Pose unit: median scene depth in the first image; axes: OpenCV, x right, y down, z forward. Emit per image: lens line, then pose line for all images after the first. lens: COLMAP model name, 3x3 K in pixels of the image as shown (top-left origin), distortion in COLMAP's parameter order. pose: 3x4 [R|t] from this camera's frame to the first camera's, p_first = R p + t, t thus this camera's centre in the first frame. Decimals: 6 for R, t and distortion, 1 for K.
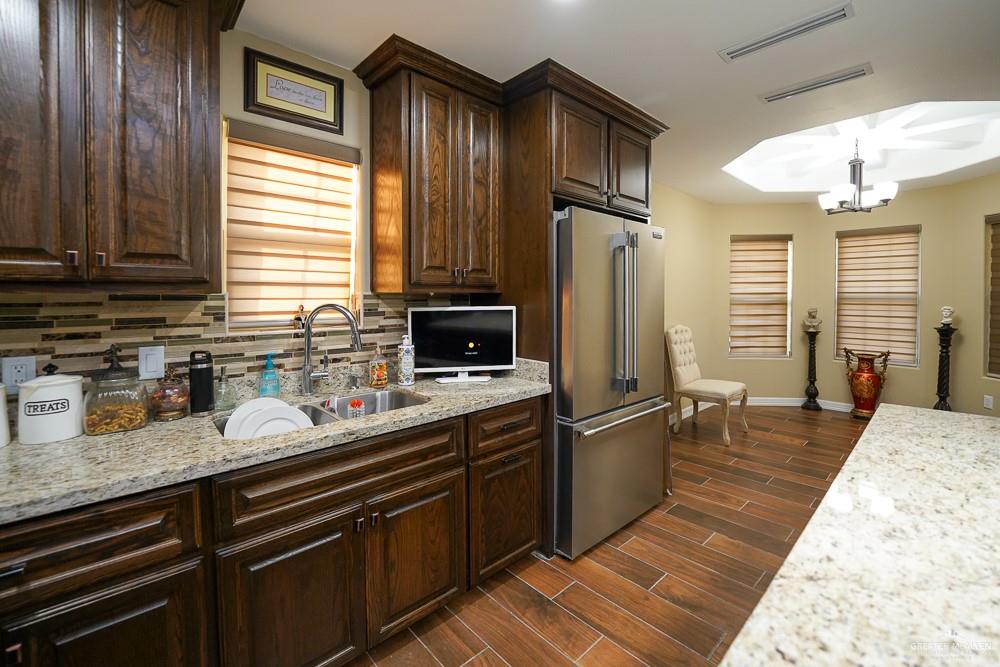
lens RADIAL K [[429.9, 0, 509.1], [0, 429.9, 299.6], [0, 0, 1]] dist [-0.001445, -0.000171]
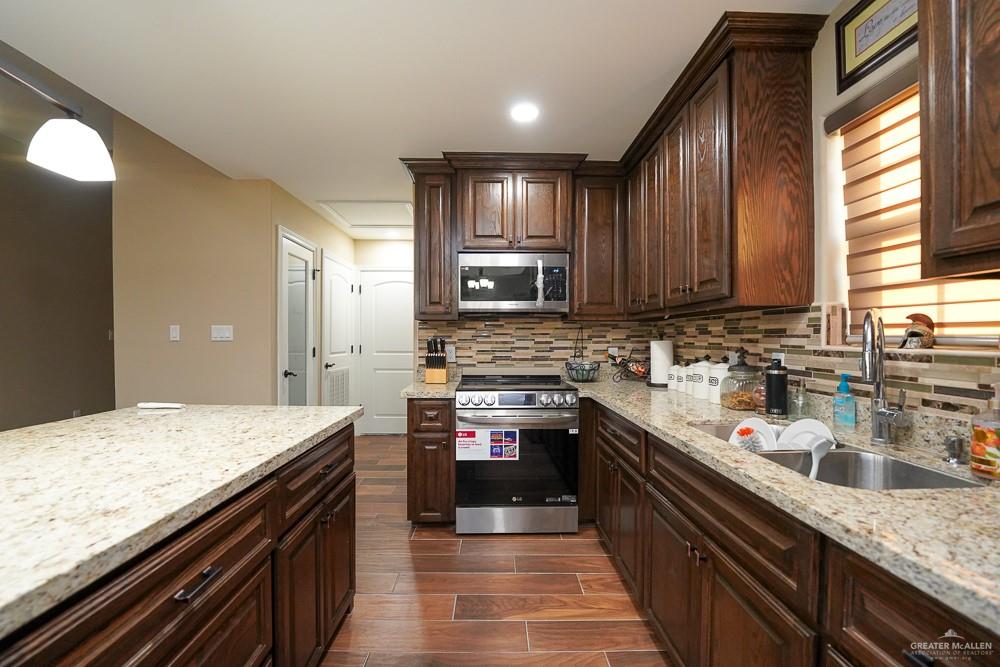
lens RADIAL K [[429.9, 0, 500.7], [0, 429.9, 336.5], [0, 0, 1]] dist [-0.001445, -0.000171]
pose [[-0.678509, -0.000886, -0.734592, 0.506060], [-0.006849, 0.999963, 0.005120, 0.056328], [0.734561, 0.008505, -0.678490, 1.110770]]
